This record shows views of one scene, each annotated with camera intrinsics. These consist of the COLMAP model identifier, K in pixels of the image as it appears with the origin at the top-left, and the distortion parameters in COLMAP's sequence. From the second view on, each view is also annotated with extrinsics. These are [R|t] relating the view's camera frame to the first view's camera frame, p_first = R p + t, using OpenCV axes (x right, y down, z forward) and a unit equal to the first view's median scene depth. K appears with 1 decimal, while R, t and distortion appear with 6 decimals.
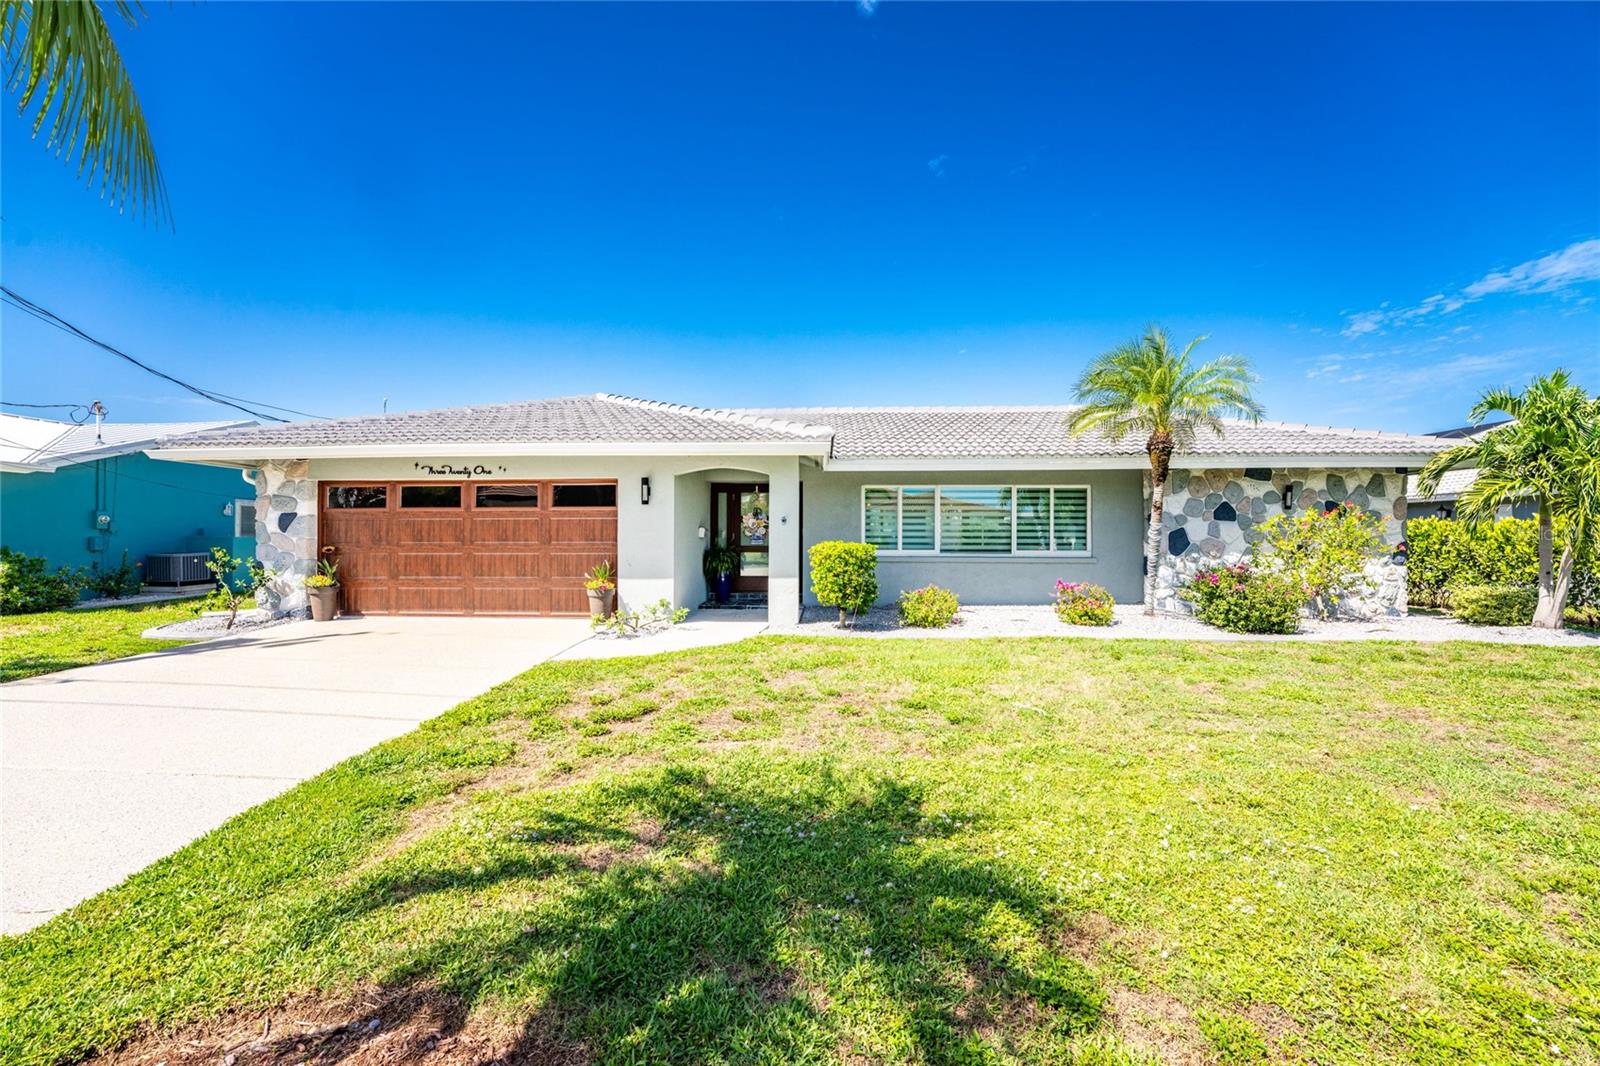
lens RADIAL K [[653.6, 0, 793.2], [0, 653.6, 543.1], [0, 0, 1]] dist [-0.029338, 0.002859]
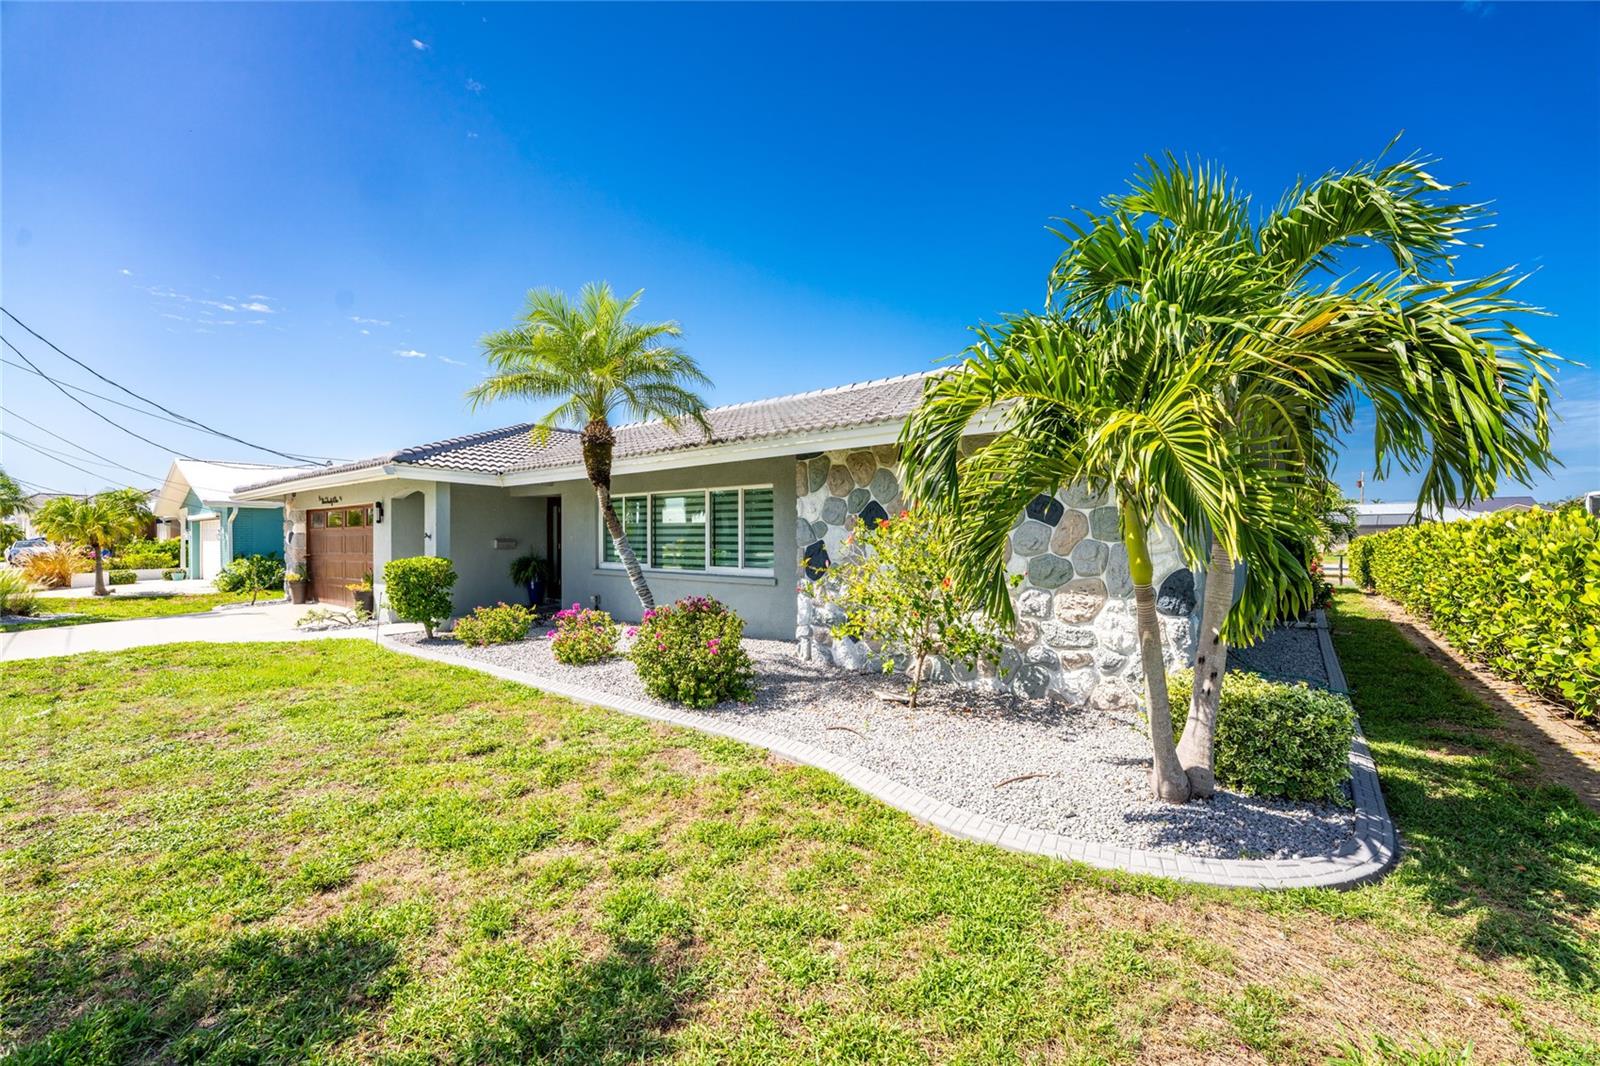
lens RADIAL K [[653.6, 0, 794.4], [0, 653.6, 534.3], [0, 0, 1]] dist [-0.029338, 0.002859]
pose [[0.819019, -0.005813, -0.573737, 0.984038], [0.005340, 0.999983, -0.002509, -0.029054], [0.573742, -0.001009, 0.819036, 0.404700]]
